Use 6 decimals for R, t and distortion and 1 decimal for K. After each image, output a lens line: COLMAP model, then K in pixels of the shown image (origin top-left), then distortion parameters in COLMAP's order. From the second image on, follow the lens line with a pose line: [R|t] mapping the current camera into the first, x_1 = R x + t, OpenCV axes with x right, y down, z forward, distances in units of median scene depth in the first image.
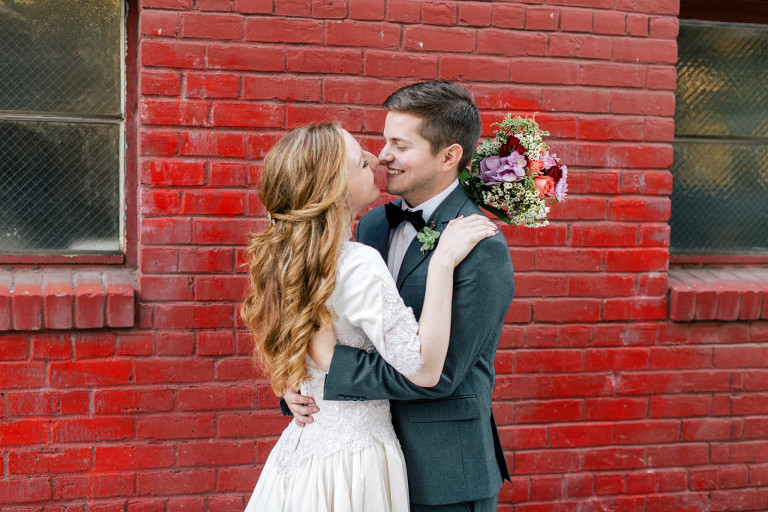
lens RADIAL K [[1093.5, 0, 384.0], [0, 1093.5, 256.0], [0, 0, 1]] dist [0.027095, -0.061430]
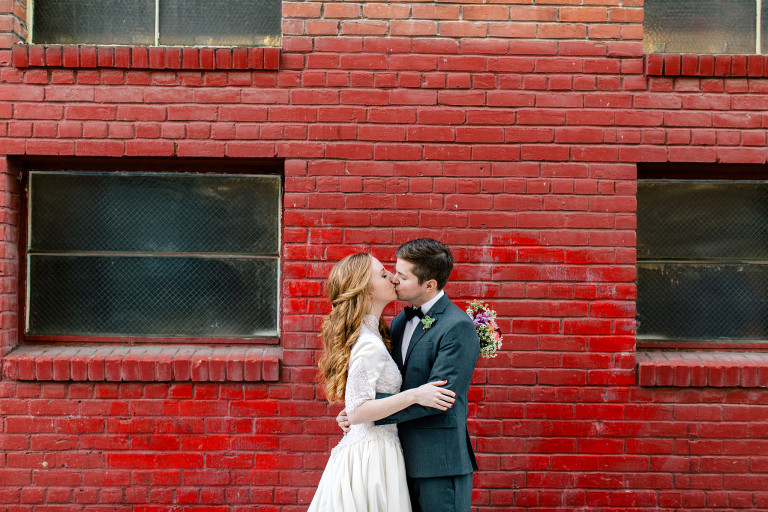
lens RADIAL K [[1093.5, 0, 384.0], [0, 1093.5, 256.0], [0, 0, 1]] dist [0.027095, -0.061430]
pose [[0.967615, -0.017727, -0.251809, 0.319721], [-0.007738, 0.994980, -0.099779, 0.037166], [0.252314, 0.098496, 0.962620, -0.530871]]
